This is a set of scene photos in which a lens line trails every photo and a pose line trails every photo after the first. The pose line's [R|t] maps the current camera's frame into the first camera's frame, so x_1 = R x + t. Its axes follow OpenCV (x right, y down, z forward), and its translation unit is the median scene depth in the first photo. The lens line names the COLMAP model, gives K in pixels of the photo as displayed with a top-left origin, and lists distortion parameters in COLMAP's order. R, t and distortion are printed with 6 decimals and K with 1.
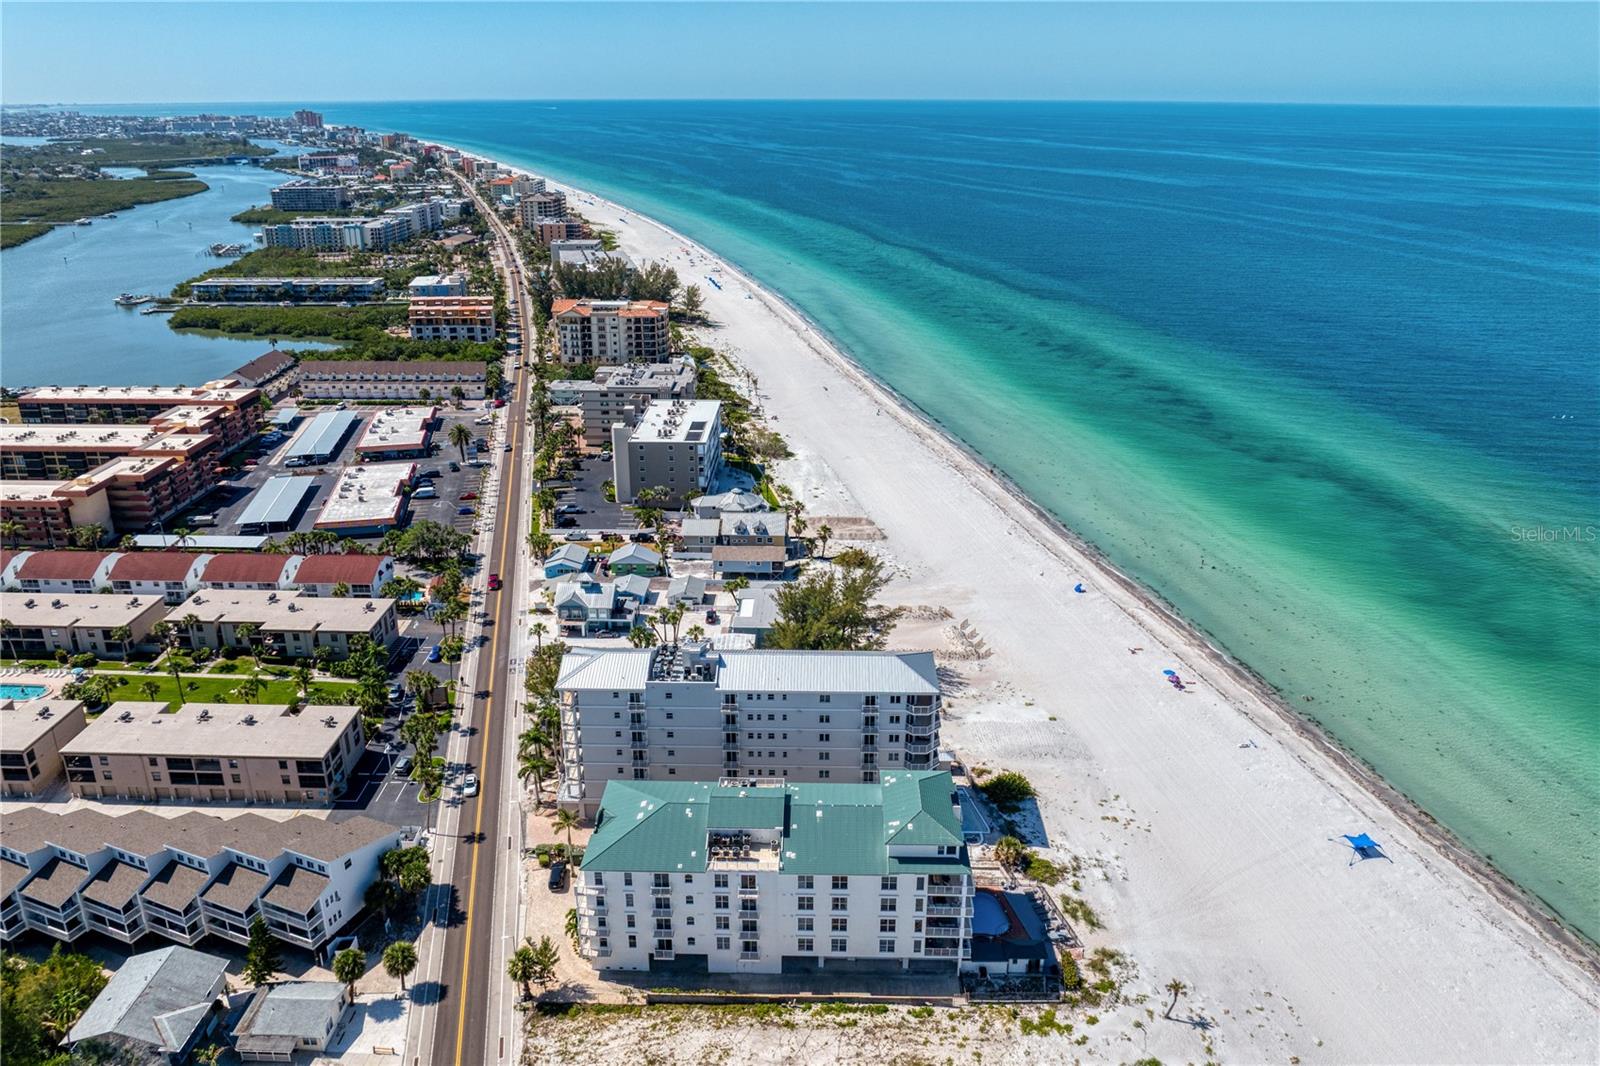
lens RADIAL K [[1123.6, 0, 805.3], [0, 1123.6, 492.4], [0, 0, 1]] dist [-0.034156, -0.004894]
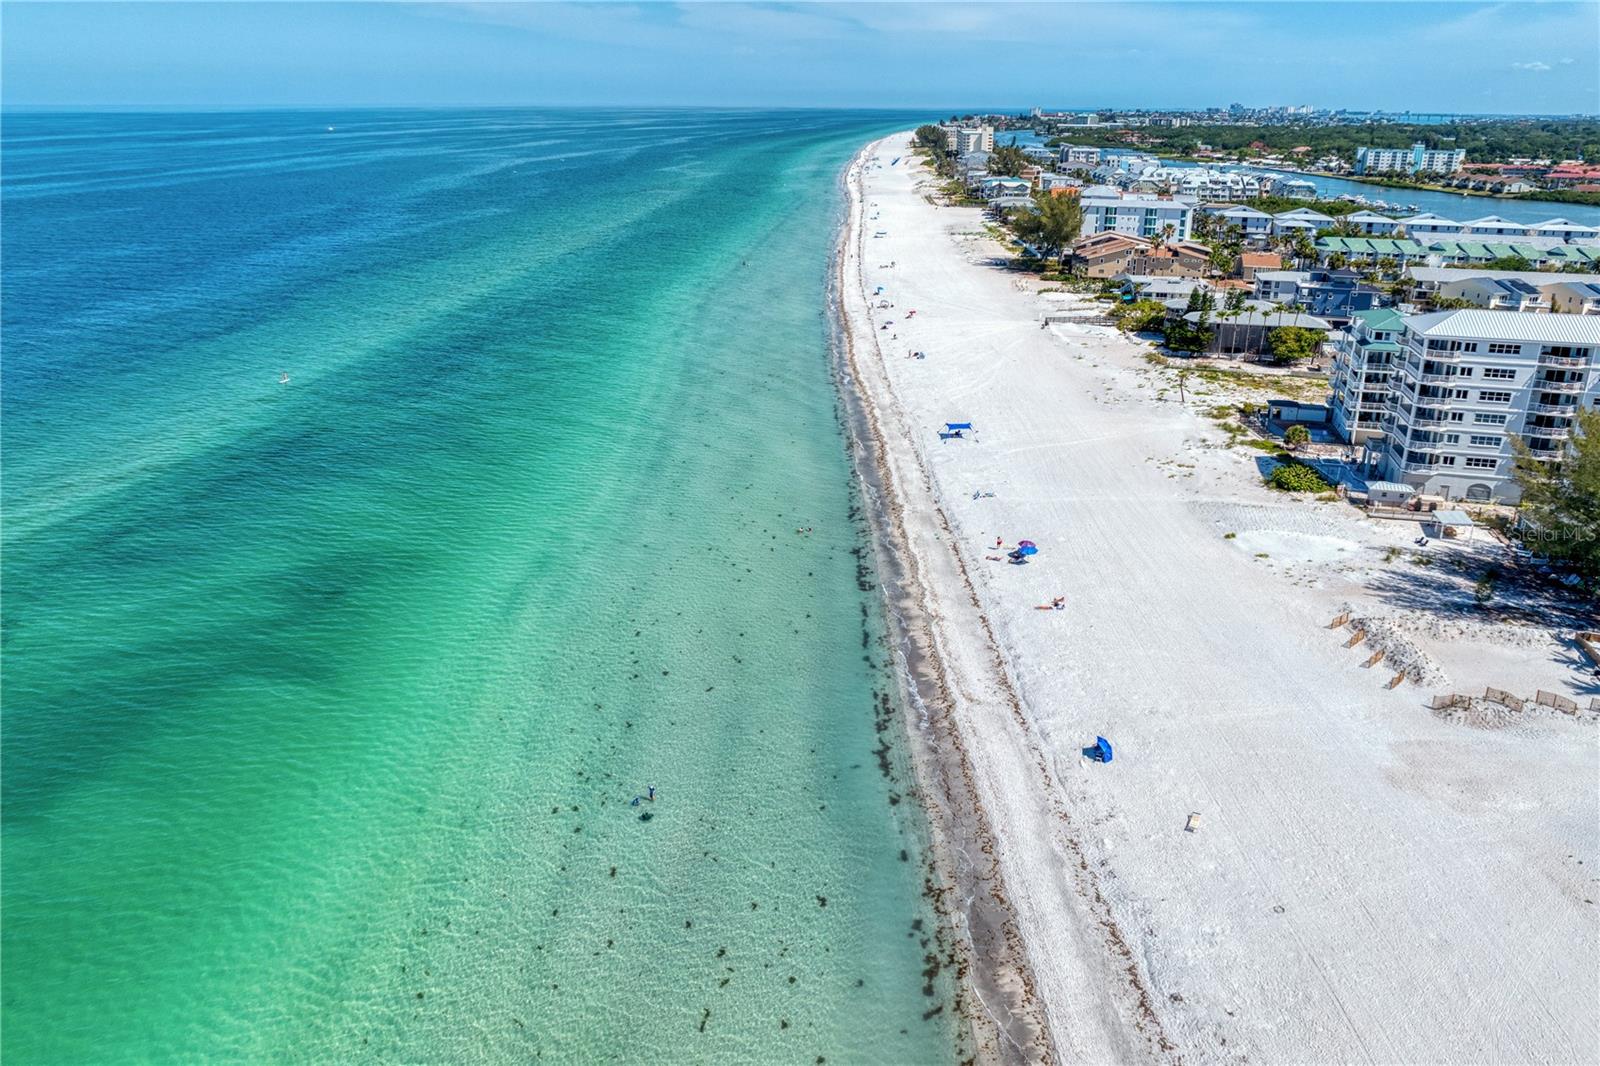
lens RADIAL K [[1123.6, 0, 805.3], [0, 1123.6, 492.4], [0, 0, 1]] dist [-0.034156, -0.004894]
pose [[-0.975696, -0.079977, 0.204014, 0.323531], [0.065722, 0.781352, 0.620621, -0.265889], [-0.209042, 0.618945, -0.757105, 1.492592]]
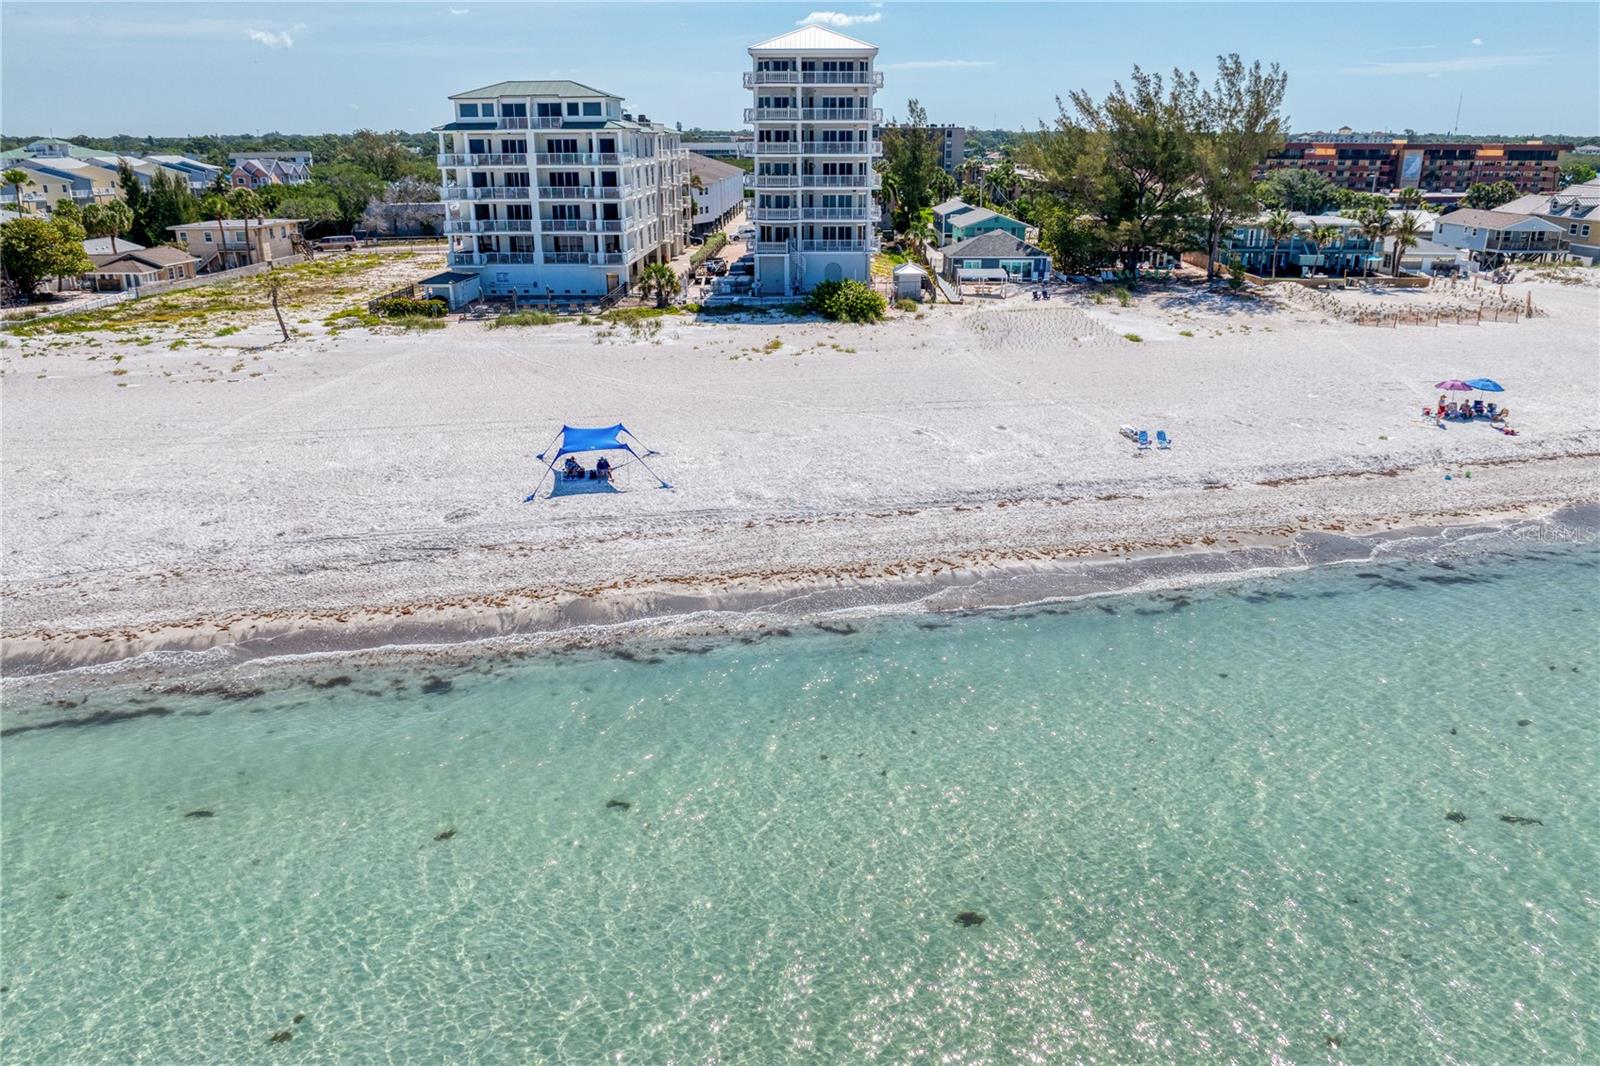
lens RADIAL K [[1121.0, 0, 805.5], [0, 1121.0, 531.0], [0, 0, 1]] dist [-0.032314, -0.001602]
pose [[0.004019, 0.328511, -0.944492, 0.639686], [-0.333195, 0.890968, 0.308477, 0.166532], [0.942849, 0.313460, 0.113039, 0.798928]]
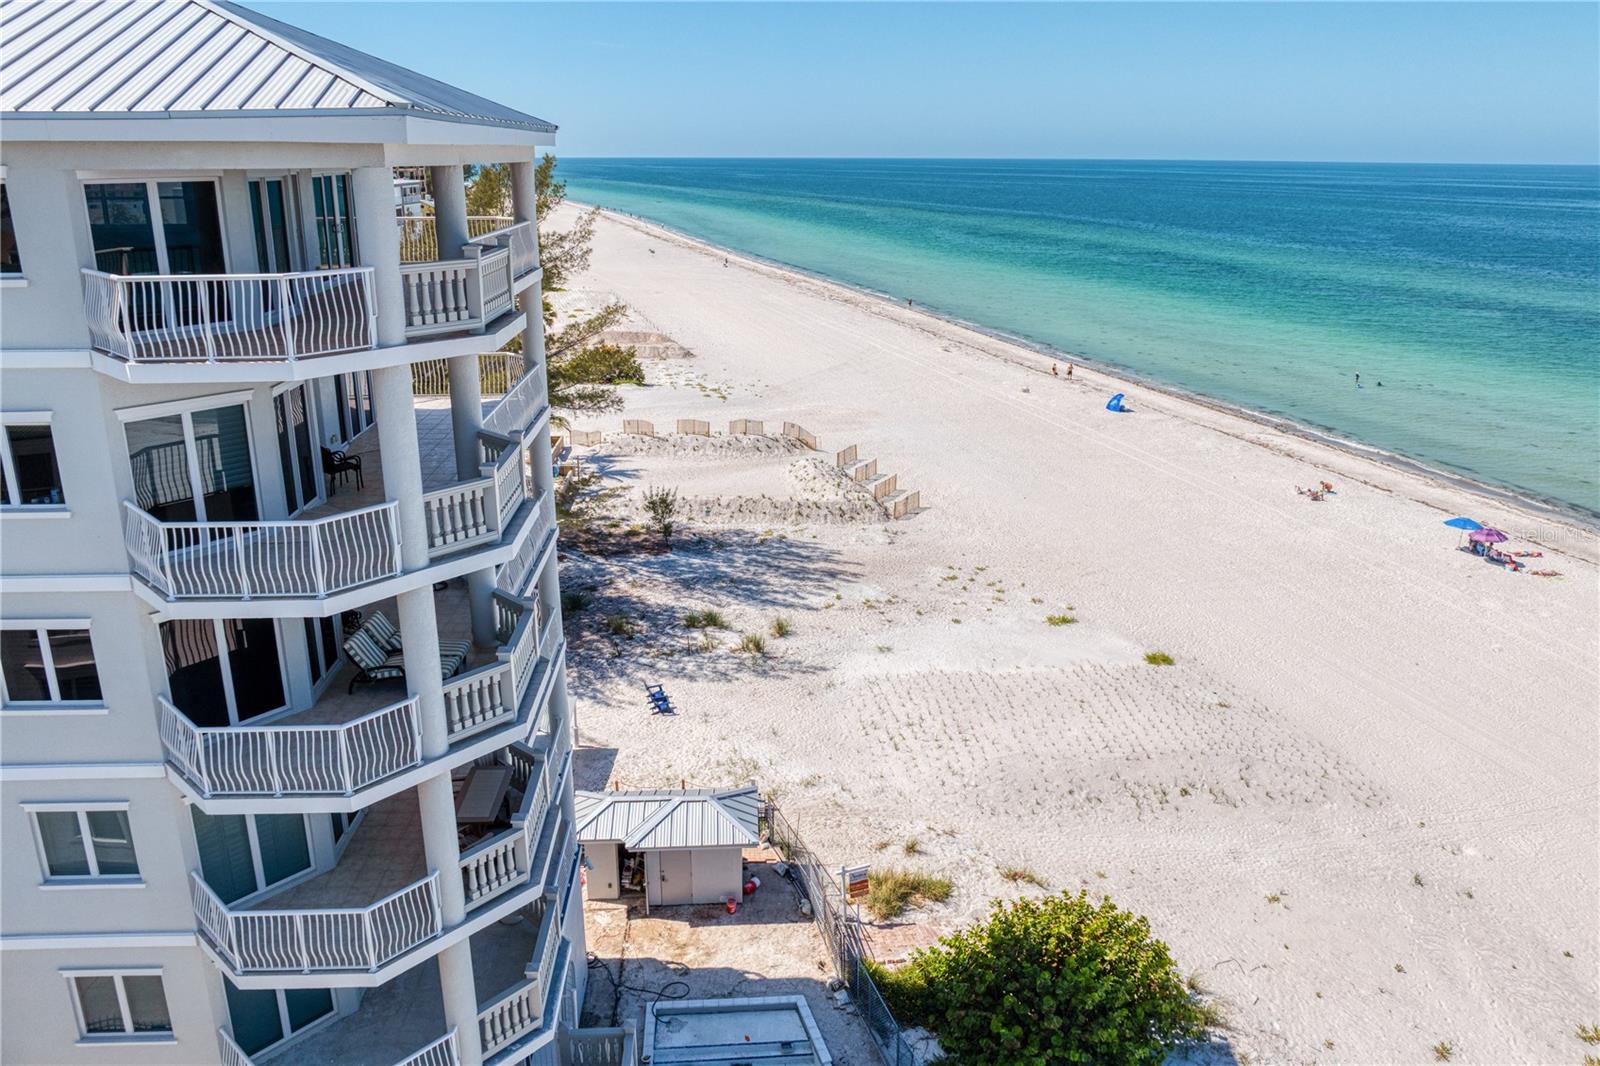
lens RADIAL K [[1123.6, 0, 805.3], [0, 1123.6, 492.4], [0, 0, 1]] dist [-0.034156, -0.004894]
pose [[0.997019, -0.019515, 0.074642, 0.110142], [0.023466, 0.998349, -0.052427, 0.163961], [-0.073496, 0.054022, 0.995831, 0.694080]]
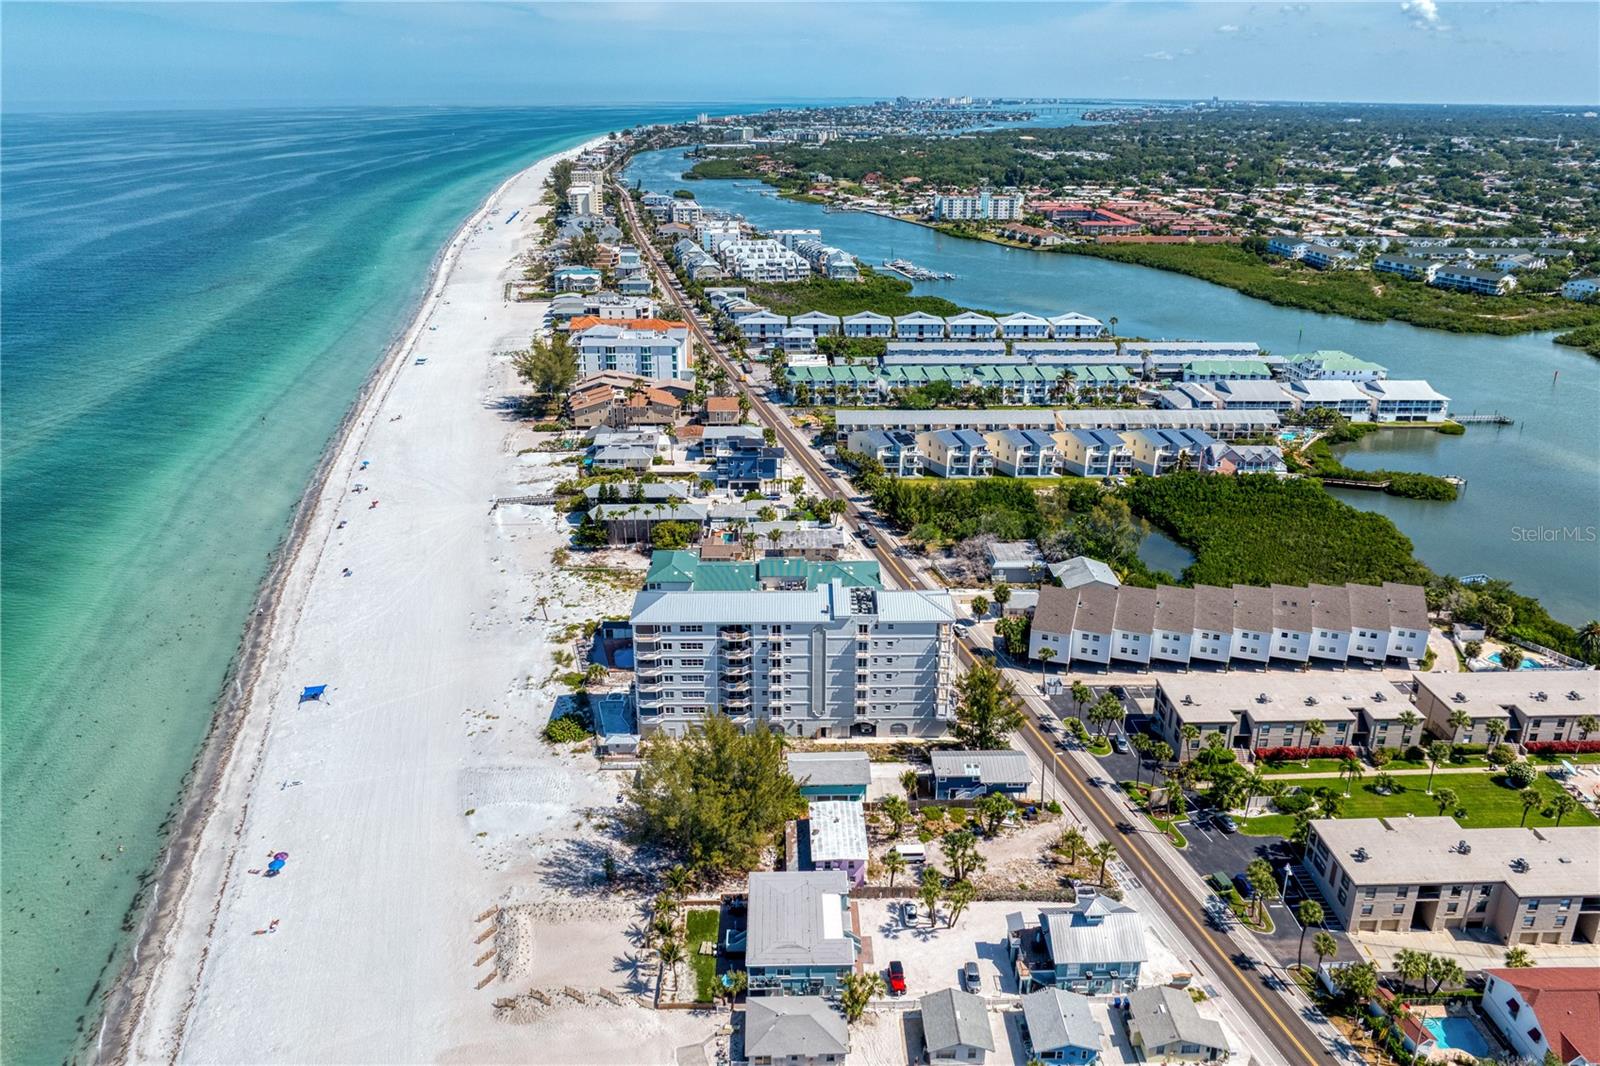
lens RADIAL K [[1123.6, 0, 805.3], [0, 1123.6, 492.4], [0, 0, 1]] dist [-0.034156, -0.004894]
pose [[-0.999118, 0.008035, -0.041215, -0.011658], [-0.019912, 0.773489, 0.633497, -0.538553], [0.036970, 0.633758, -0.772647, 1.454190]]
